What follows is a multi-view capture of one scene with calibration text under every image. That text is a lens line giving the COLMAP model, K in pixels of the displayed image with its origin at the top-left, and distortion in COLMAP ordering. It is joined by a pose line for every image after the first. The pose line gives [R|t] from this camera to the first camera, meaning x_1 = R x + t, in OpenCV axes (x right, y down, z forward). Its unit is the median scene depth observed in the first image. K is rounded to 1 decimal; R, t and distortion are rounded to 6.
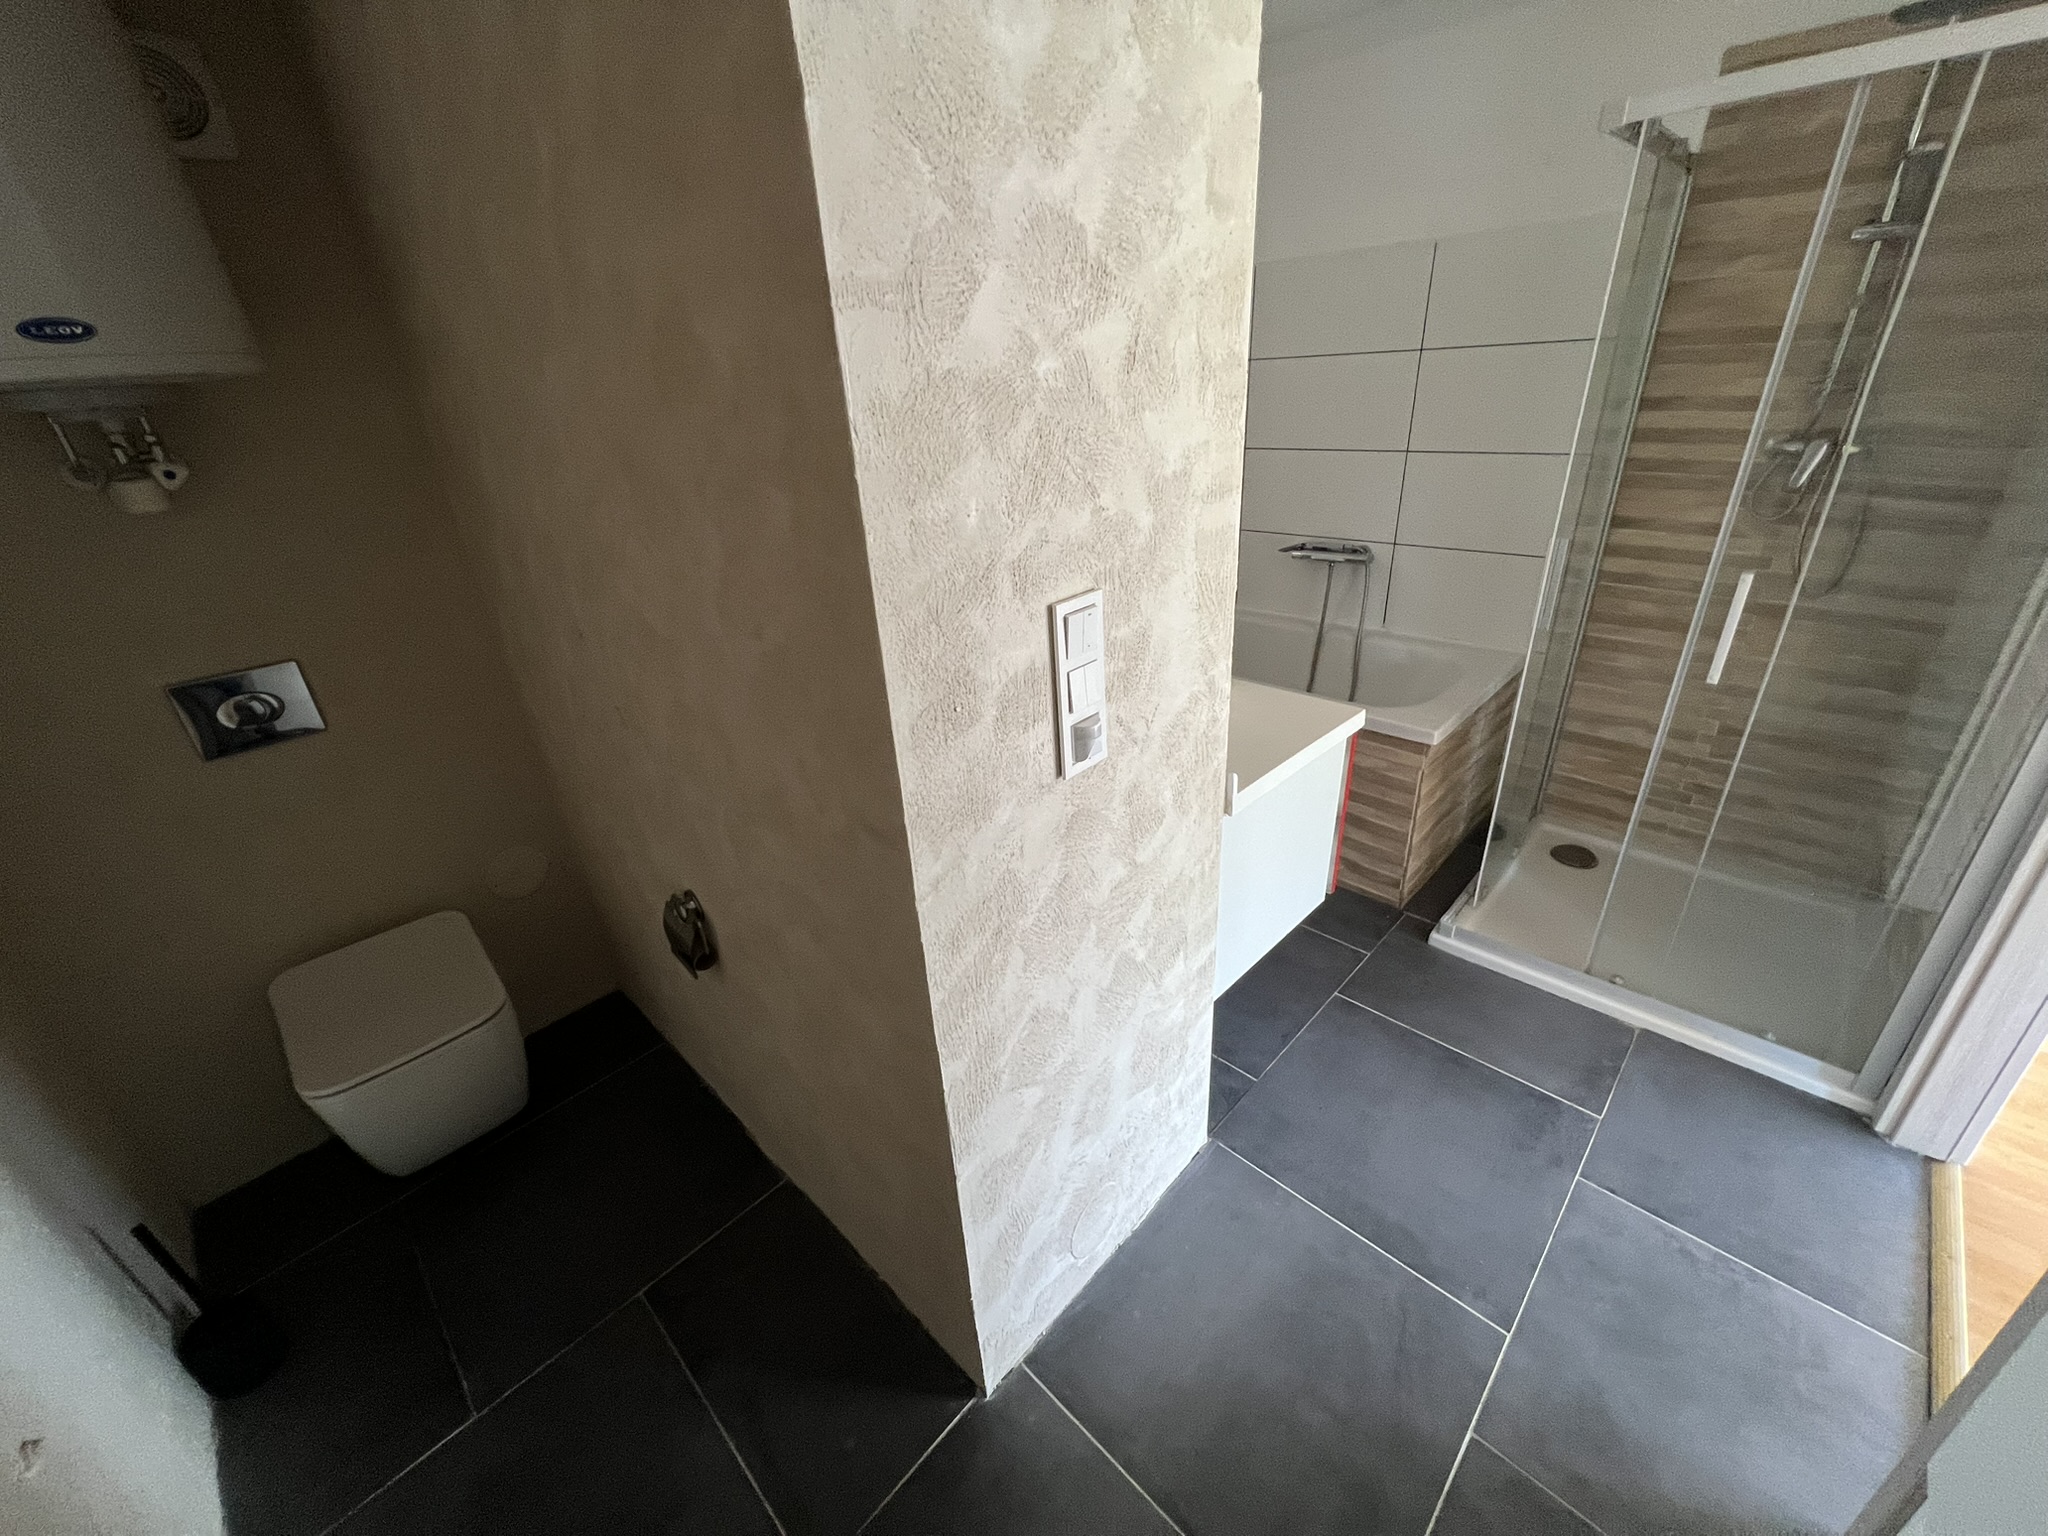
lens RADIAL K [[815.1, 0, 1020.2], [0, 815.1, 764.4], [0, 0, 1]] dist [-0.003601, 0.001141]
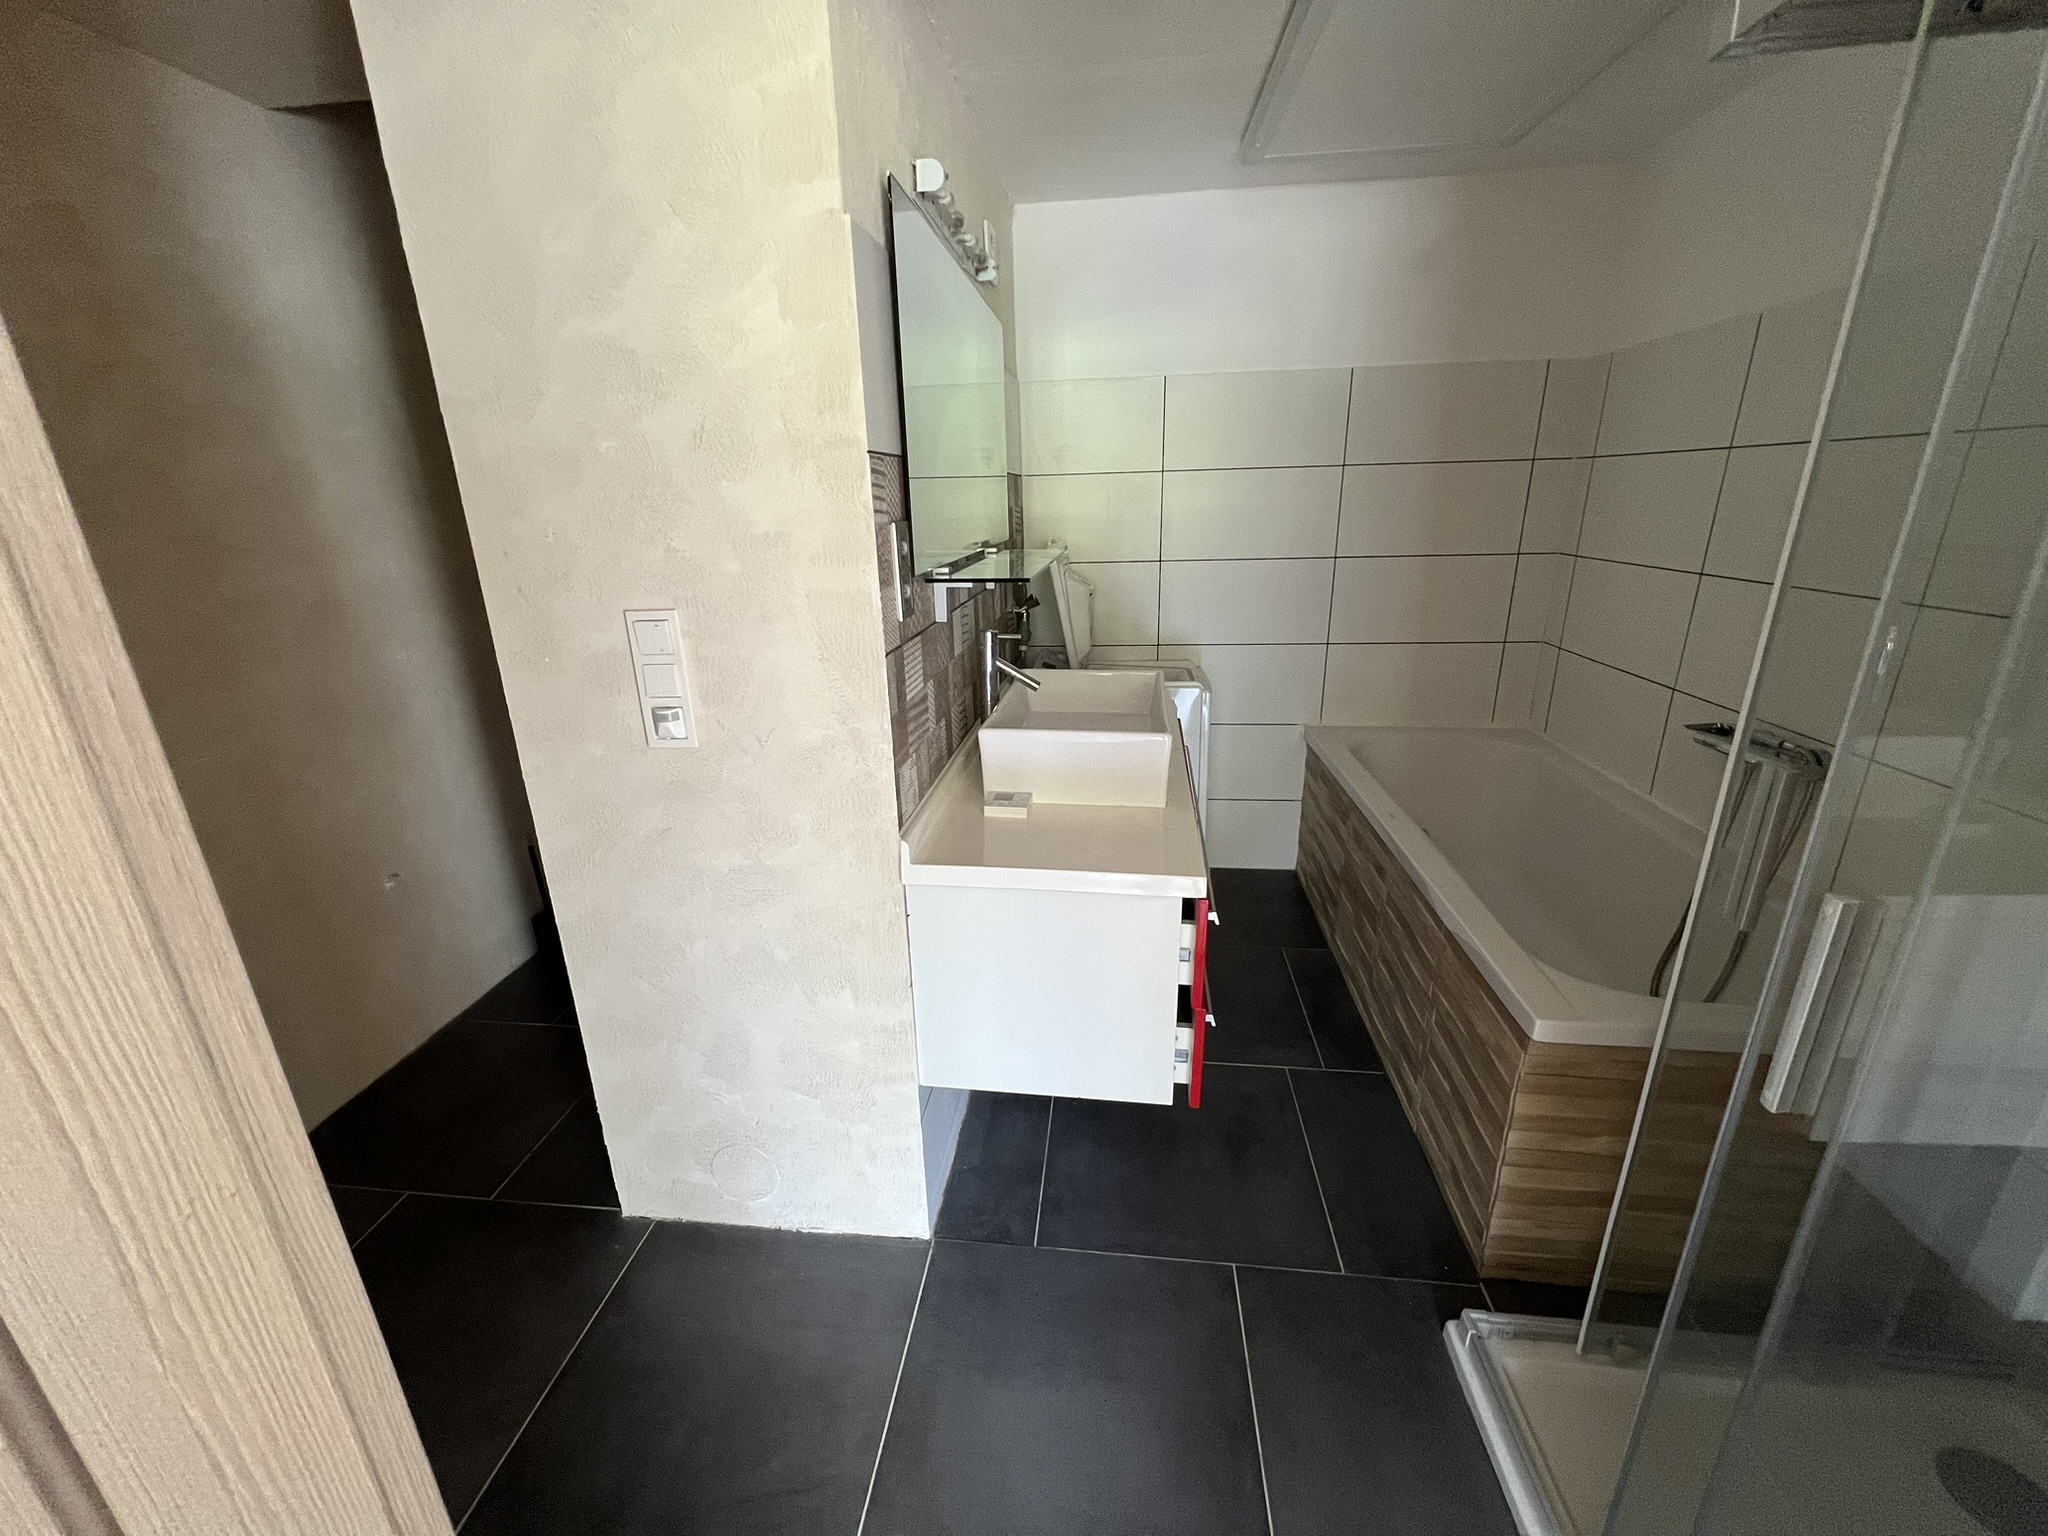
lens RADIAL K [[815.1, 0, 1020.5], [0, 815.1, 766.1], [0, 0, 1]] dist [-0.003601, 0.001141]
pose [[0.613365, 0.291472, -0.734049, 1.387660], [-0.356264, 0.931590, 0.072219, -0.258910], [0.704882, 0.217219, 0.675246, 0.532611]]
